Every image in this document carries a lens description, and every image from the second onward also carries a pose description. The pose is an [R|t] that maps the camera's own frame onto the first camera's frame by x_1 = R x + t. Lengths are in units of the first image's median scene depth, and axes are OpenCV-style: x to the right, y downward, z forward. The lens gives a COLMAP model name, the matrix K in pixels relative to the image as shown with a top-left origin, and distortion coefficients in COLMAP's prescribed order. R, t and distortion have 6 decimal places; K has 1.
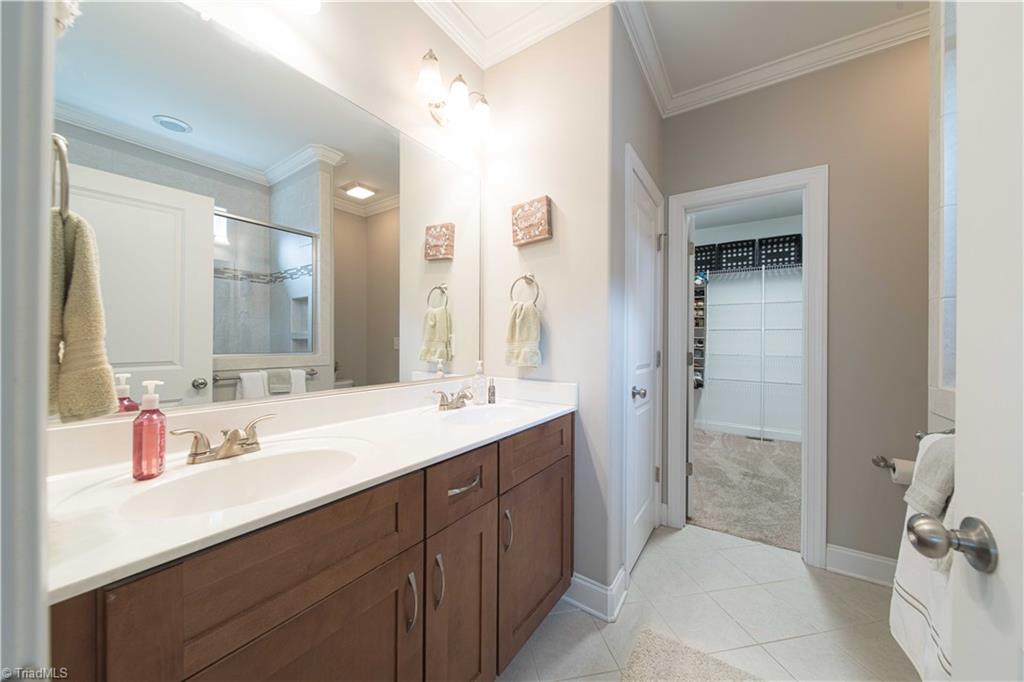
lens RADIAL K [[365.9, 0, 510.7], [0, 365.9, 341.9], [0, 0, 1]] dist [-0.000158, -0.000047]
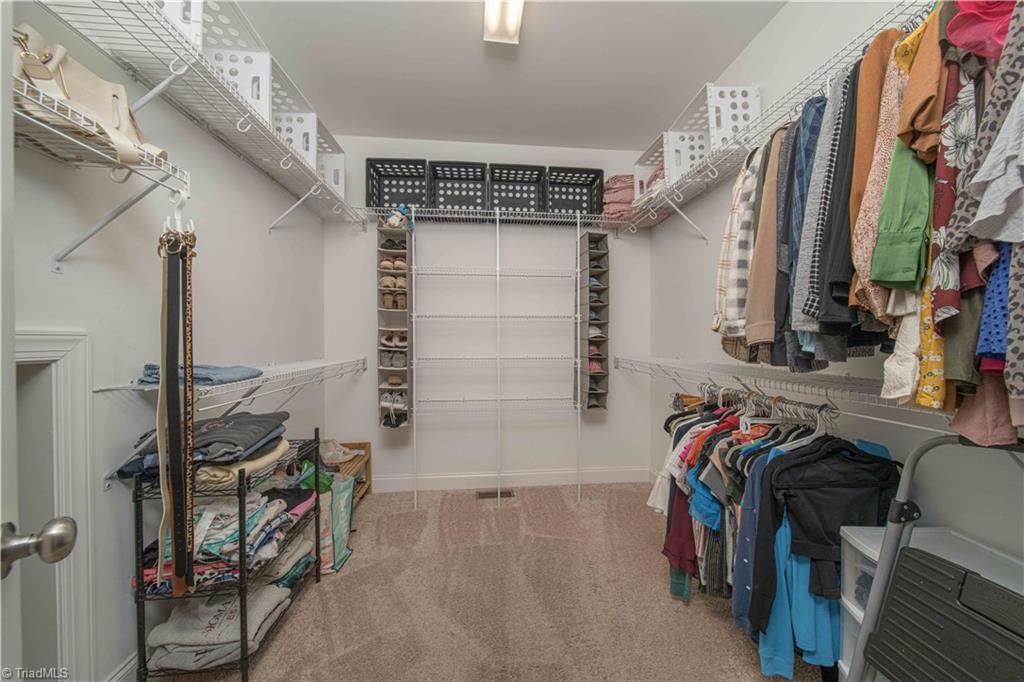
lens RADIAL K [[365.9, 0, 513.9], [0, 365.9, 342.1], [0, 0, 1]] dist [-0.000158, -0.000047]
pose [[0.775690, -0.018910, 0.630830, 0.314643], [0.010953, 0.999804, 0.016503, -0.000193], [-0.631019, -0.005891, 0.775745, 0.493817]]
